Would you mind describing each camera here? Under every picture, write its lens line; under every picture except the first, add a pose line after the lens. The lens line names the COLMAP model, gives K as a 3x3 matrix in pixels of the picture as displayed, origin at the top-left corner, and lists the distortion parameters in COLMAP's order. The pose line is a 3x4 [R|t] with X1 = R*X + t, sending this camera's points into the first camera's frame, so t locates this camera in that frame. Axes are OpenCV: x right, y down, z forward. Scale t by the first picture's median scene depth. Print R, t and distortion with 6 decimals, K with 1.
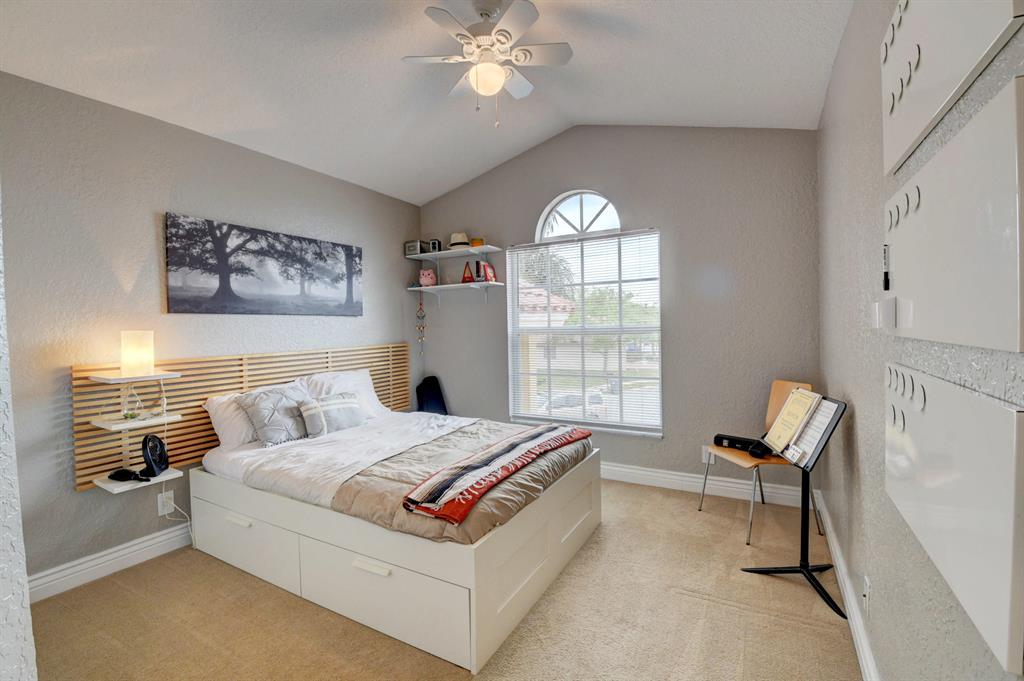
lens RADIAL K [[454.5, 0, 512.7], [0, 454.5, 335.9], [0, 0, 1]] dist [-0.042834, -0.001501]
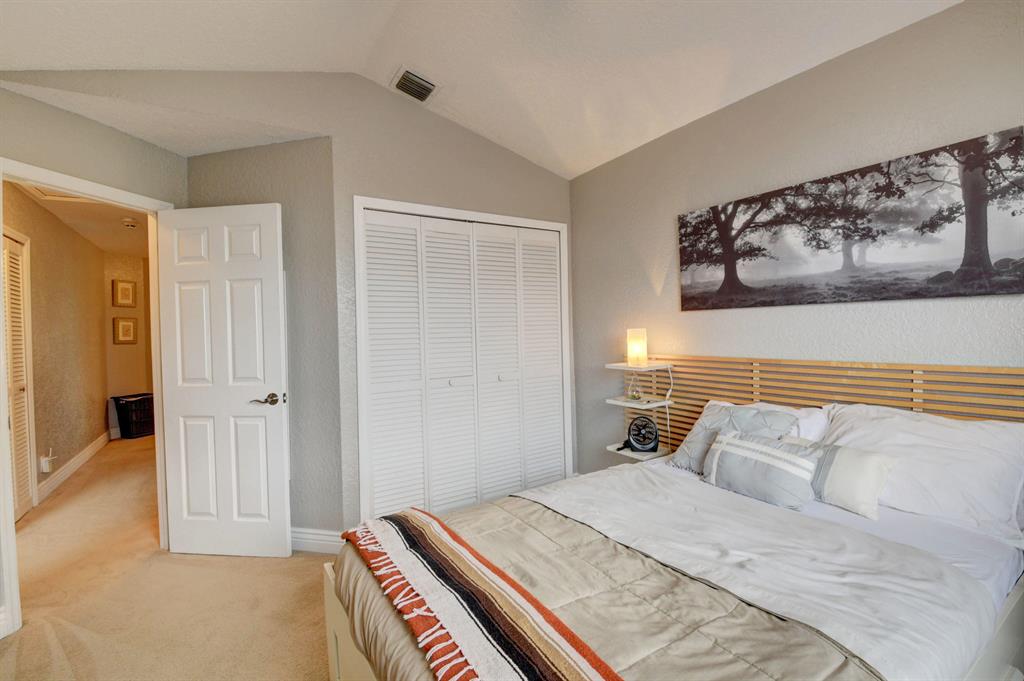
lens RADIAL K [[454.5, 0, 516.5], [0, 454.5, 337.7], [0, 0, 1]] dist [-0.042834, -0.001501]
pose [[-0.494856, 0.048213, -0.867636, 0.301786], [0.018970, 0.998821, 0.044684, -0.038144], [0.868768, 0.005653, -0.495188, 1.025020]]
